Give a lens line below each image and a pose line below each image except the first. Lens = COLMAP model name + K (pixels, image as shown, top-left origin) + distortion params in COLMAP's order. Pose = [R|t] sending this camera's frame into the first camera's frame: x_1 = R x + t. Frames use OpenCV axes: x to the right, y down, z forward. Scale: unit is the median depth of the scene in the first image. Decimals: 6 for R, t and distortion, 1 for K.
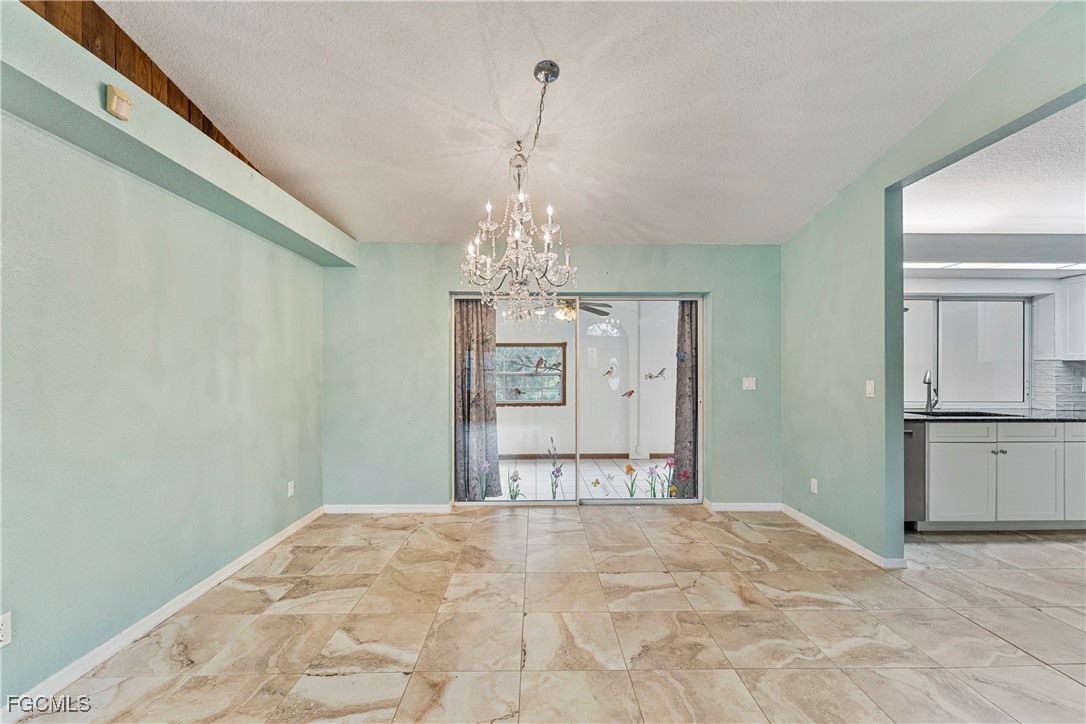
lens RADIAL K [[437.6, 0, 539.6], [0, 437.6, 373.7], [0, 0, 1]] dist [-0.000701, 0.000043]
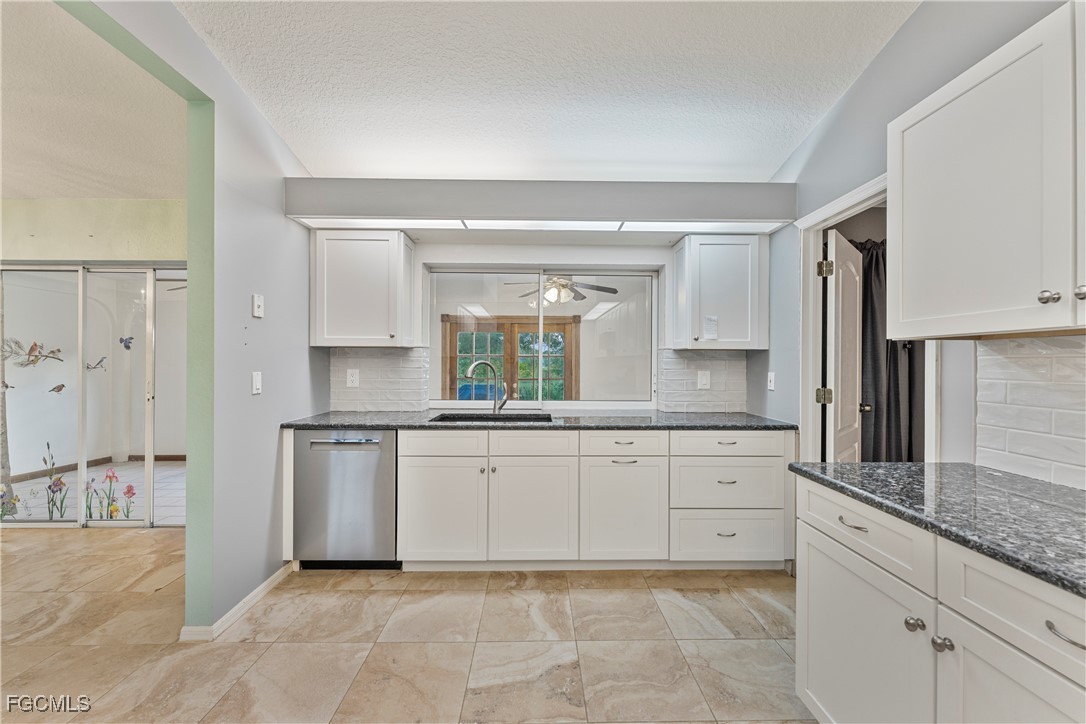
lens RADIAL K [[439.6, 0, 539.7], [0, 439.6, 361.4], [0, 0, 1]] dist [0.000096, 0.000107]
pose [[0.999989, 0.004607, 0.000236, 1.054147], [-0.004606, 0.999983, -0.003442, -0.004916], [-0.000252, 0.003441, 0.999994, 0.222948]]
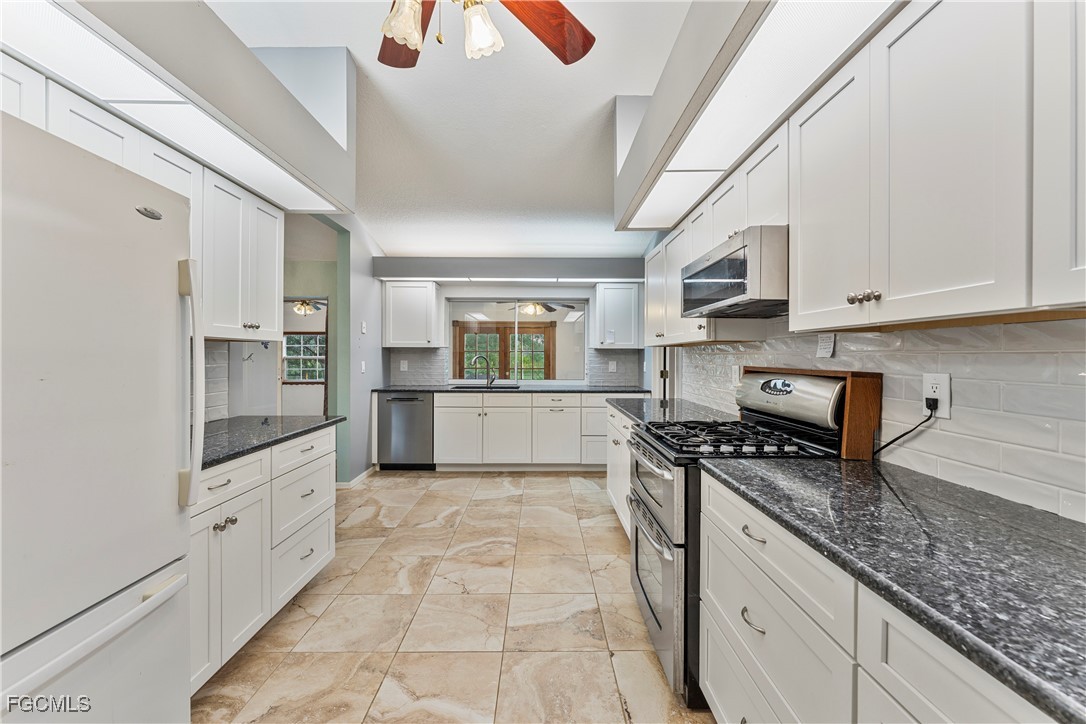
lens RADIAL K [[439.6, 0, 539.7], [0, 439.6, 361.4], [0, 0, 1]] dist [0.000096, 0.000107]
pose [[0.999917, 0.003871, -0.012290, 1.156874], [-0.003745, 0.999940, 0.010305, -0.004304], [0.012329, -0.010259, 0.999871, -0.370501]]
